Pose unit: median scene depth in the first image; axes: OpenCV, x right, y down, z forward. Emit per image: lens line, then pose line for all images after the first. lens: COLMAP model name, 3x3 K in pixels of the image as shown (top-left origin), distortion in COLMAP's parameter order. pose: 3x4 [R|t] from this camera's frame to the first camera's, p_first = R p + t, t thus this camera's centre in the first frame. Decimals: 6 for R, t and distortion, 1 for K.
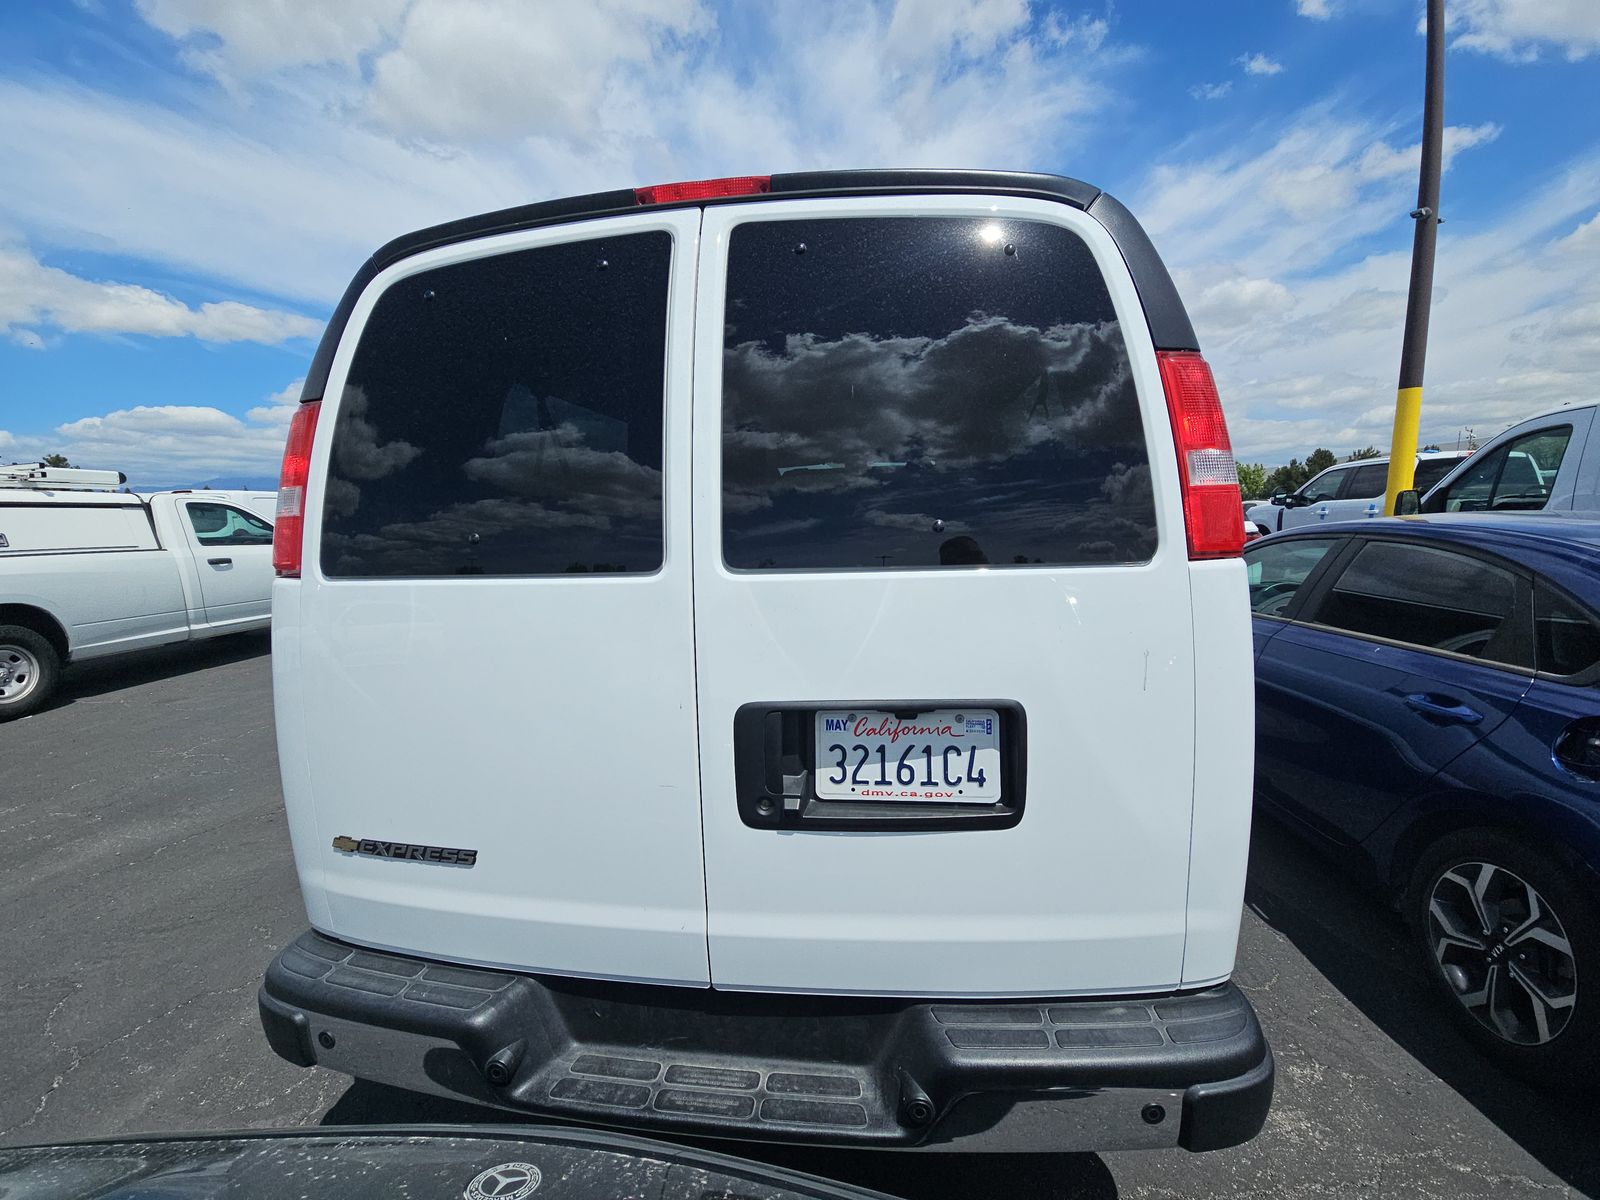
lens RADIAL K [[638.3, 0, 803.6], [0, 638.3, 602.2], [0, 0, 1]] dist [0.006430, -0.000129]
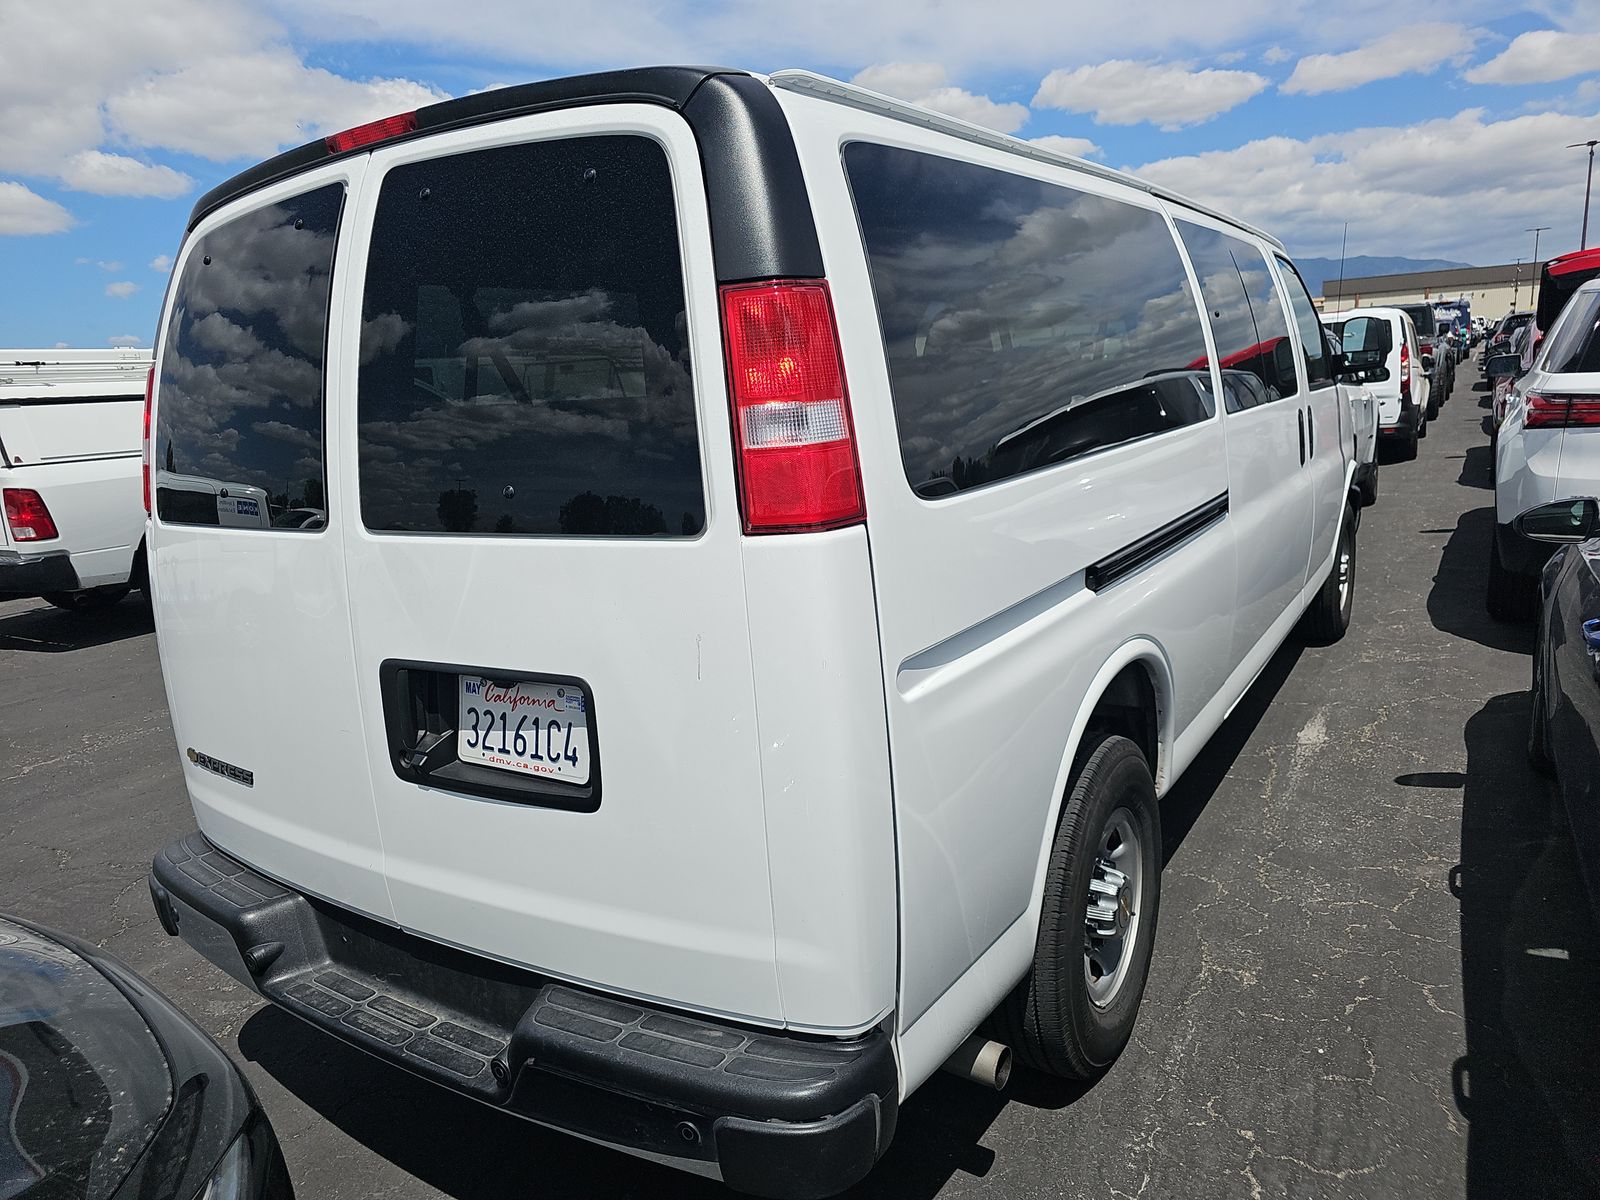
lens RADIAL K [[1090.7, 0, 798.8], [0, 1090.7, 590.7], [0, 0, 1]] dist [0.065735, -0.004321]
pose [[0.888200, 0.053223, -0.456364, 1.275776], [-0.010495, 0.995359, 0.095657, -0.126038], [0.459338, -0.080172, 0.884636, -0.256943]]
